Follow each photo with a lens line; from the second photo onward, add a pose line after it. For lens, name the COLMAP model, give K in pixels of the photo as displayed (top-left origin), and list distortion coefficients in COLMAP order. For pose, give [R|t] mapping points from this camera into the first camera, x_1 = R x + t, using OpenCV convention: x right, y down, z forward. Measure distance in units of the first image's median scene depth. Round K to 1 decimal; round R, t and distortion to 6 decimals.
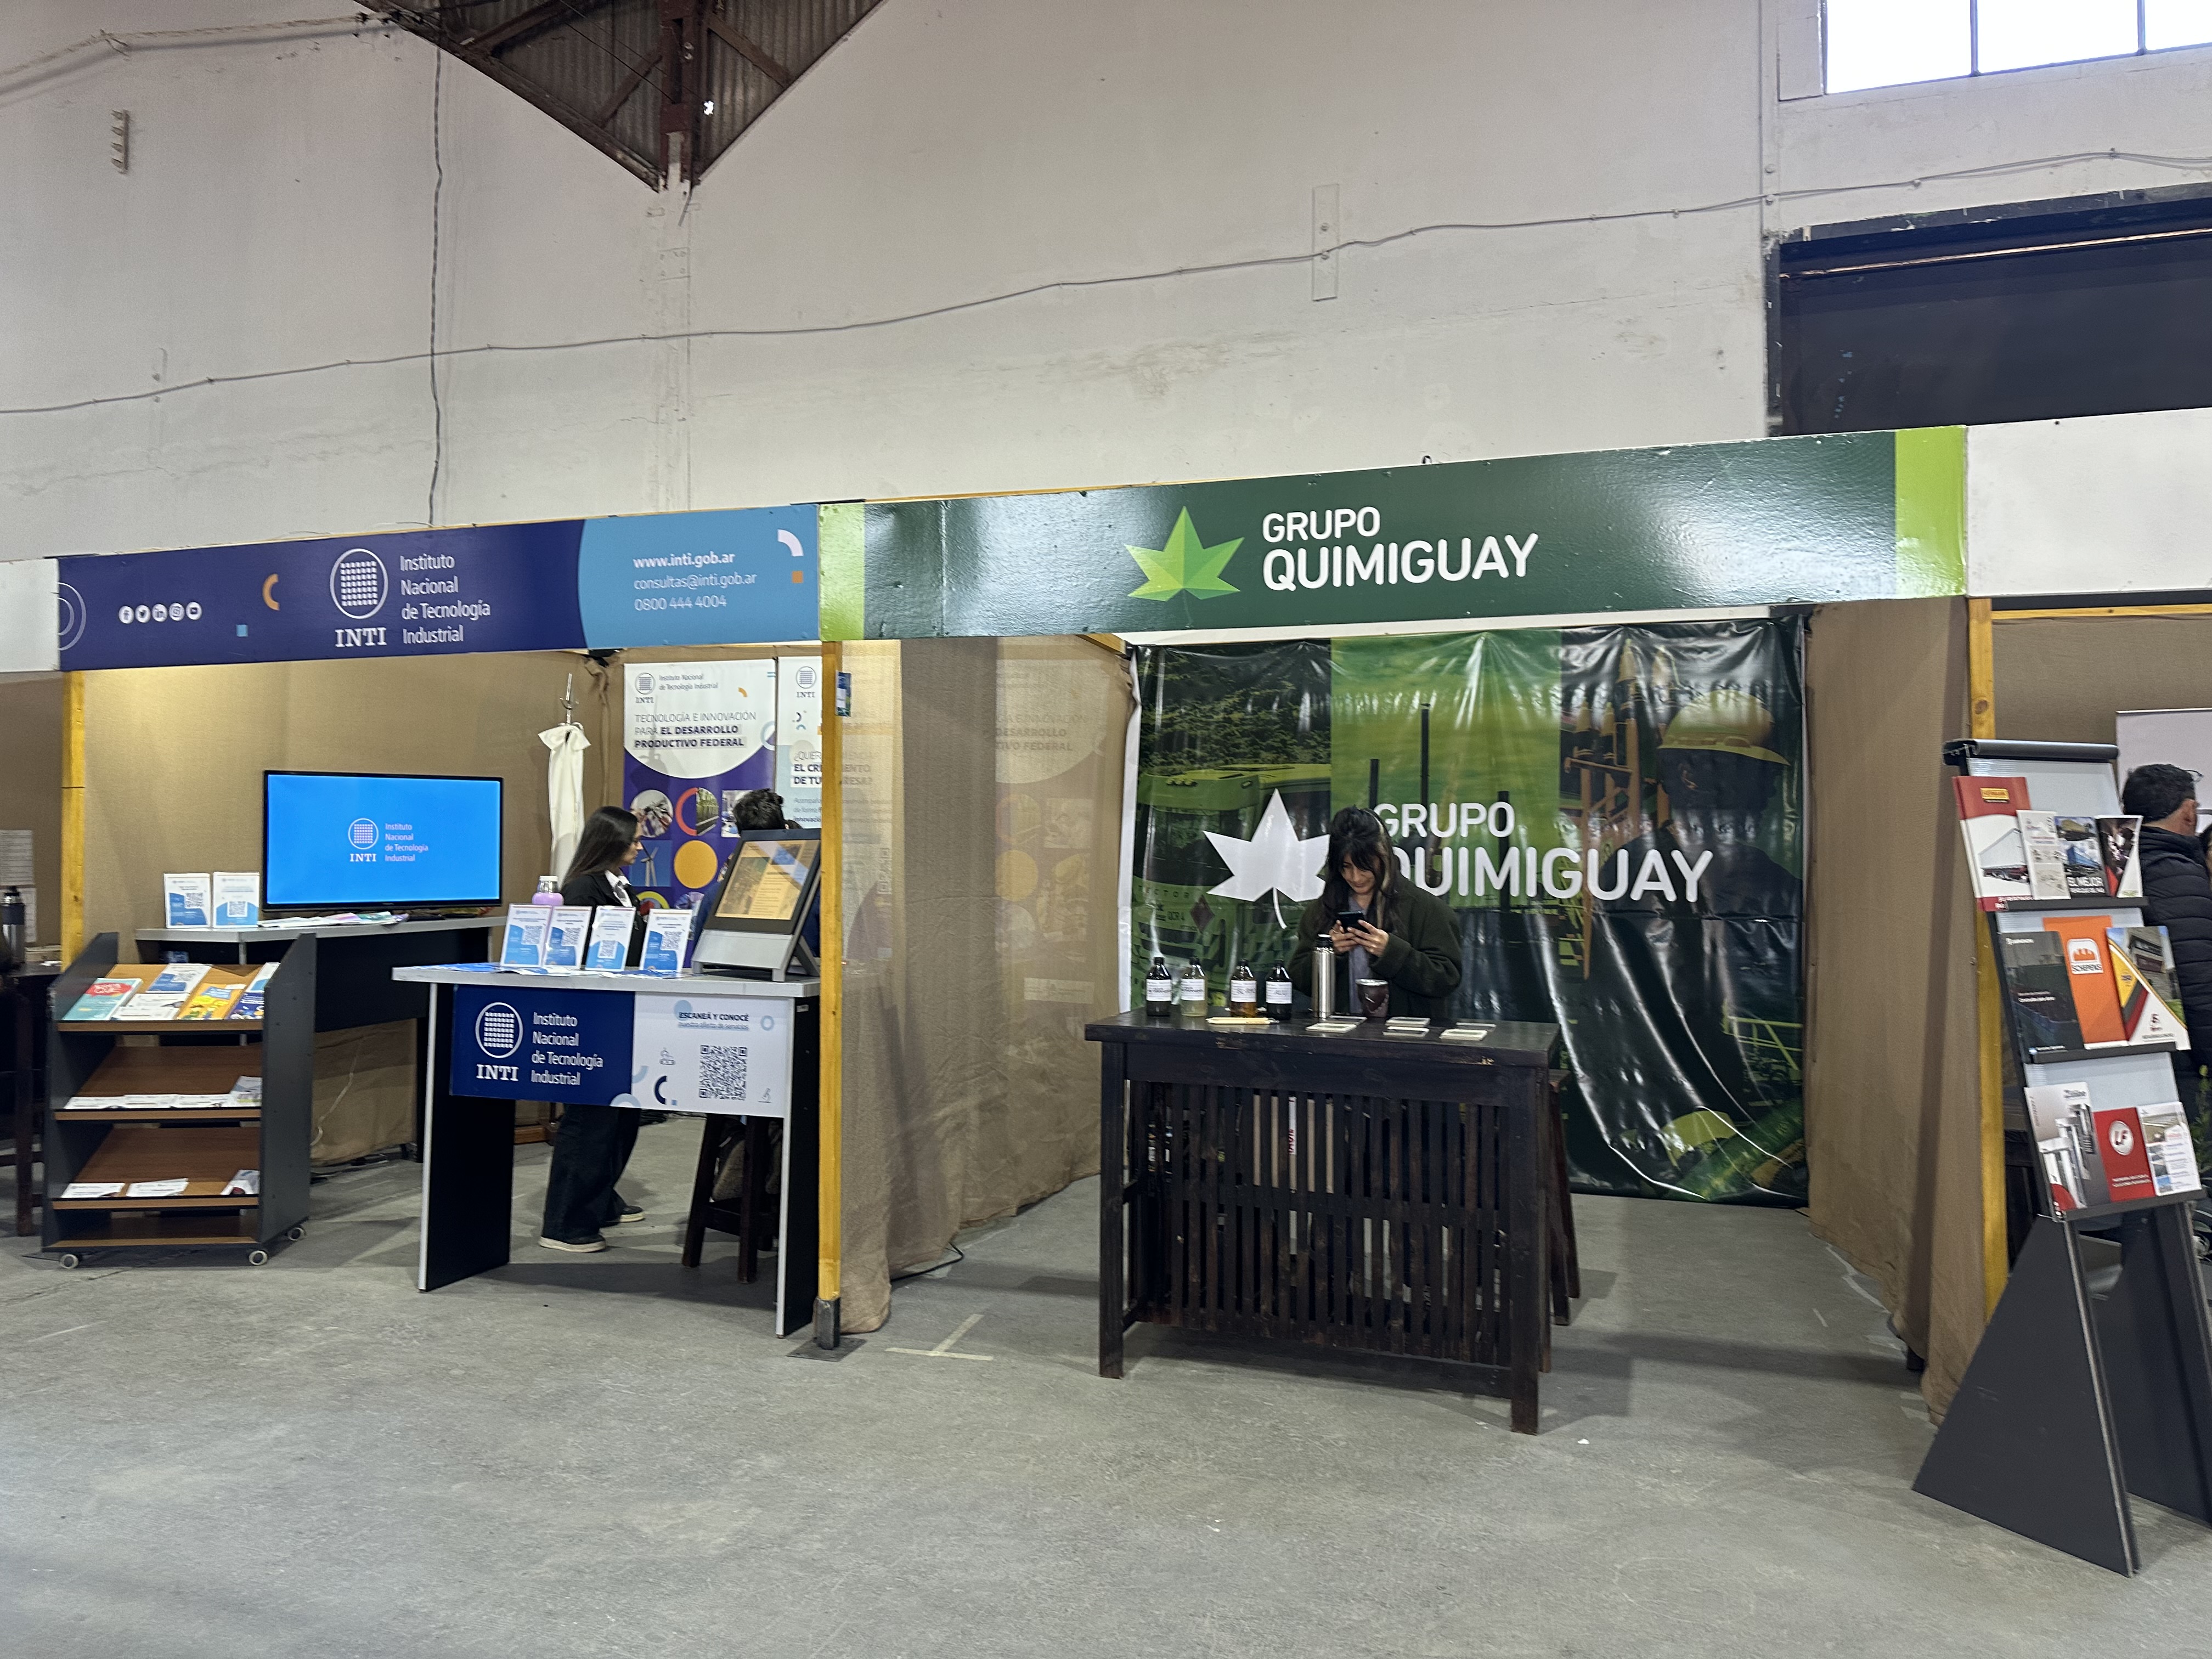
lens RADIAL K [[1555.3, 0, 1106.0], [0, 1555.3, 829.5], [0, 0, 1]] dist [0.108772, -0.004030]
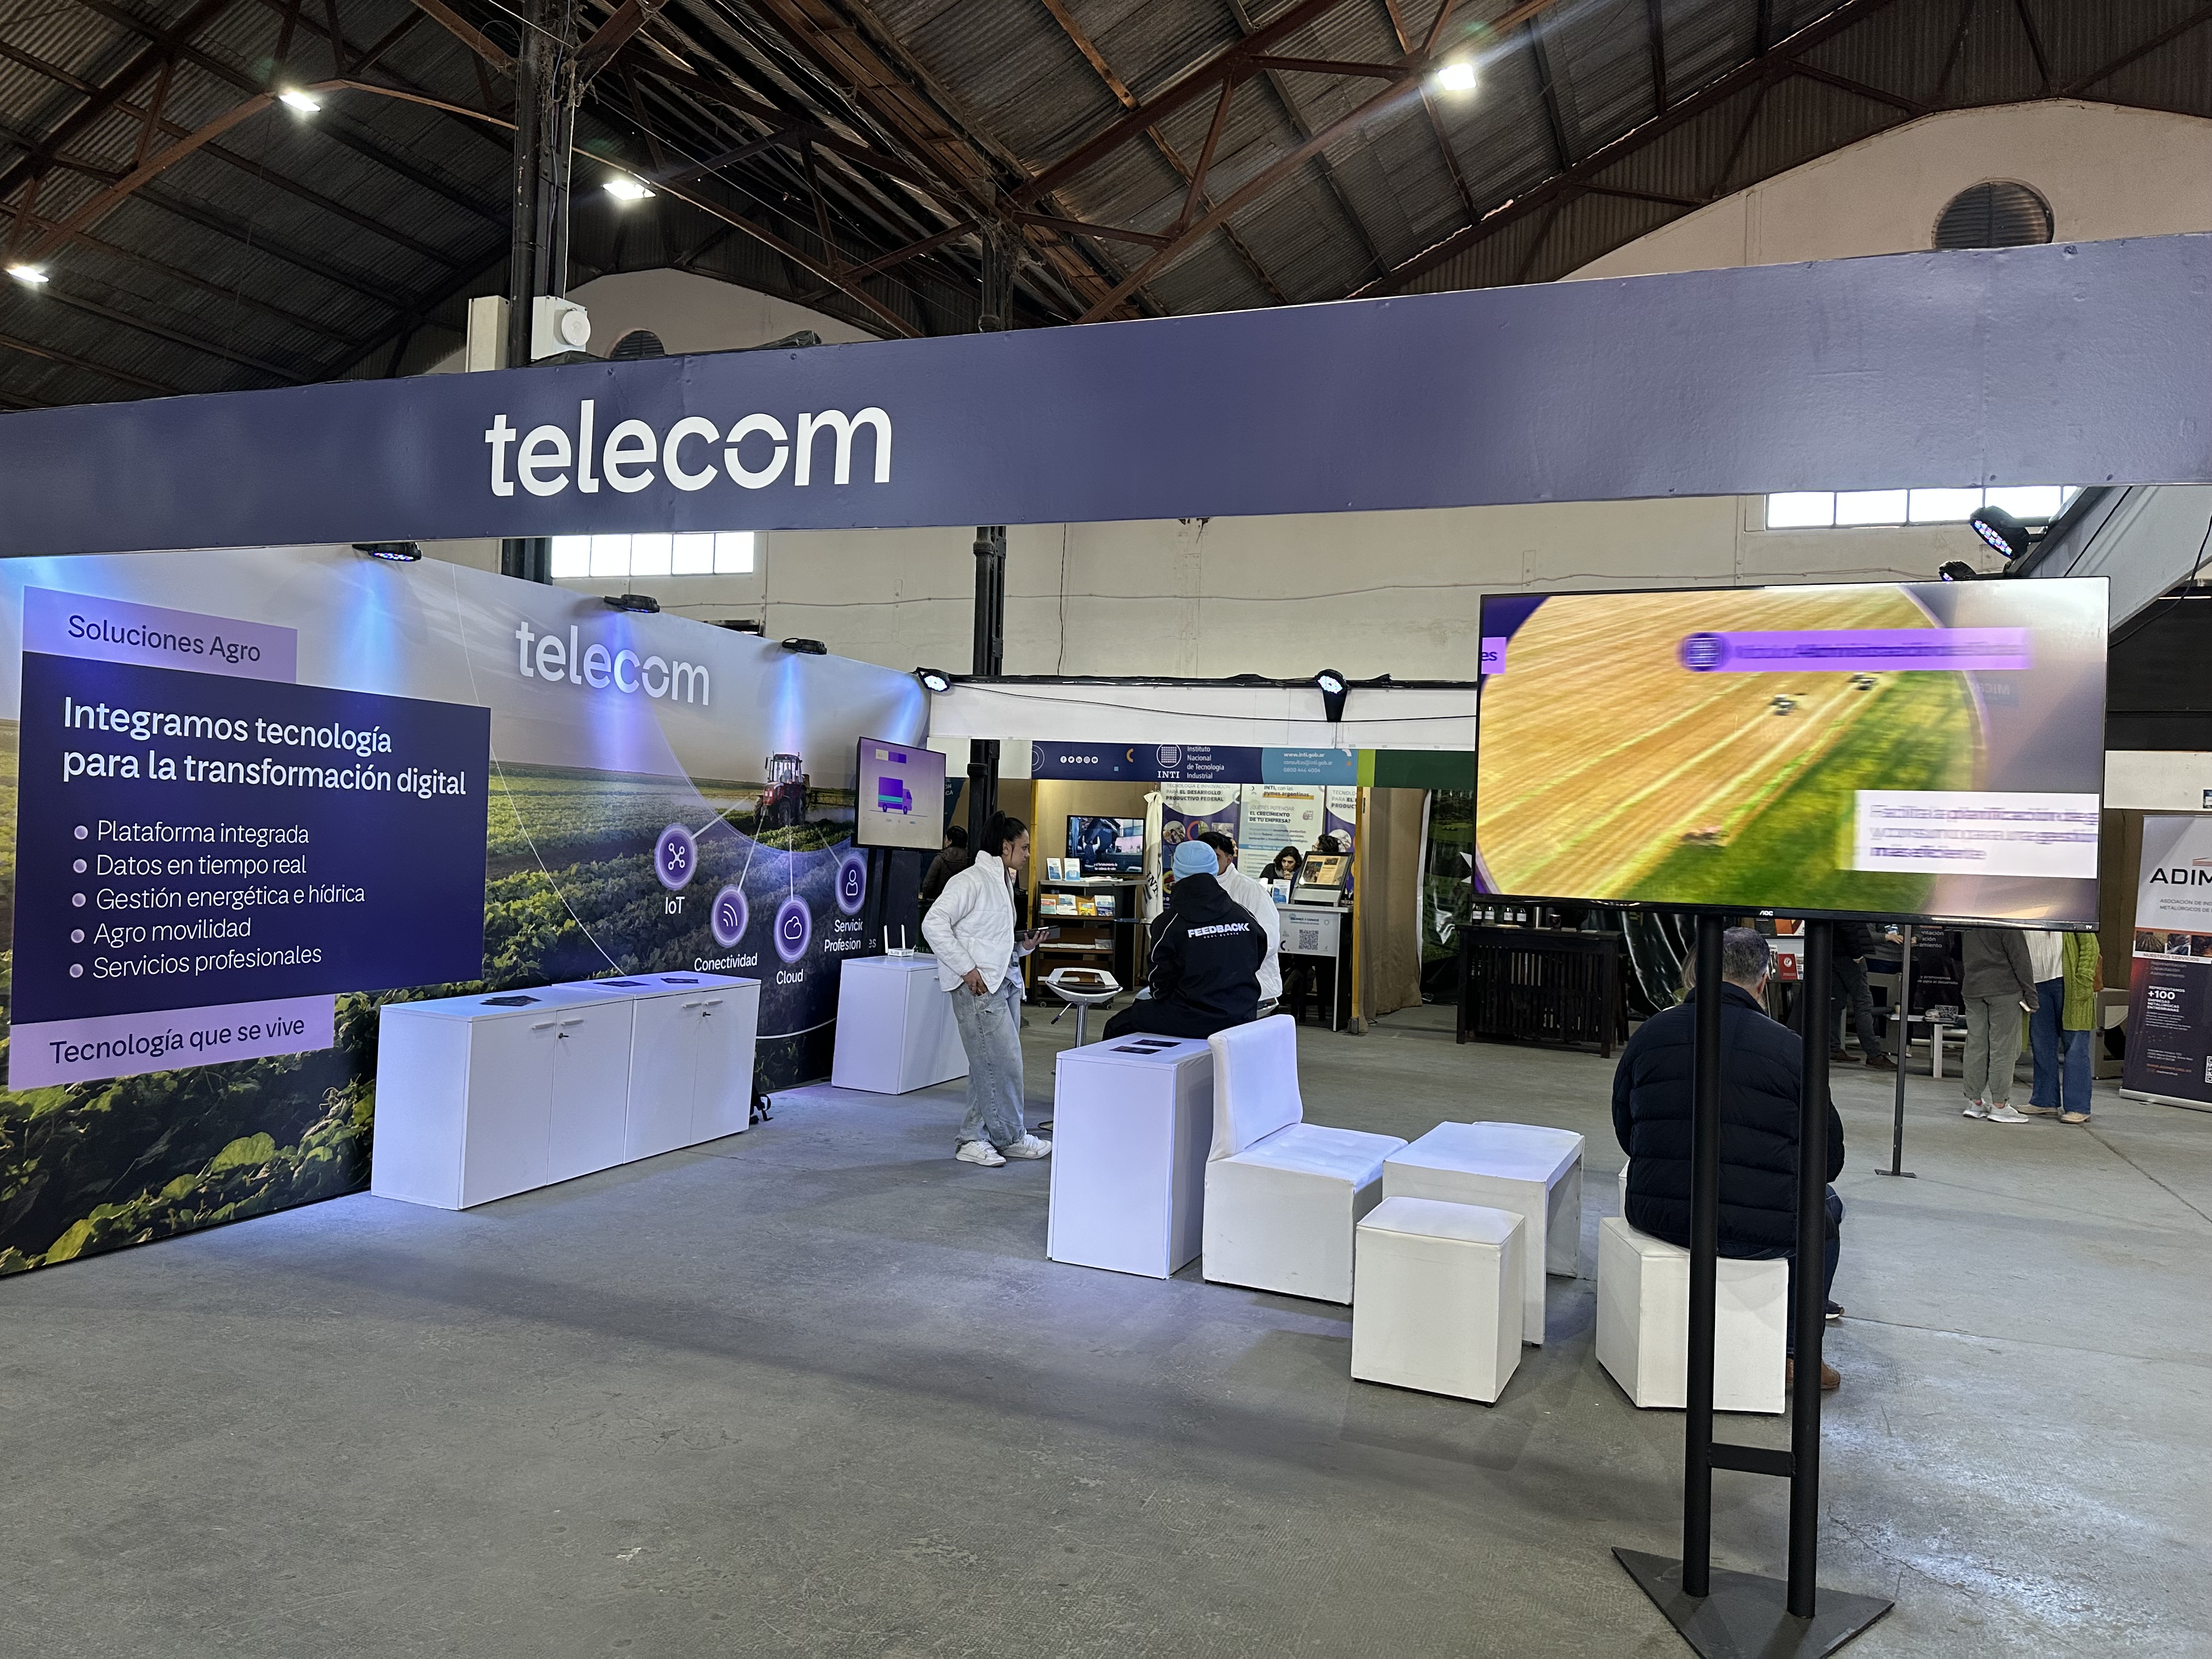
lens RADIAL K [[1555.3, 0, 1106.0], [0, 1555.3, 829.5], [0, 0, 1]] dist [0.108772, -0.004030]
pose [[0.997748, 0.032254, -0.058804, -0.415873], [-0.031695, 0.999443, 0.010418, -0.051881], [0.059108, -0.008530, 0.998215, -1.633526]]
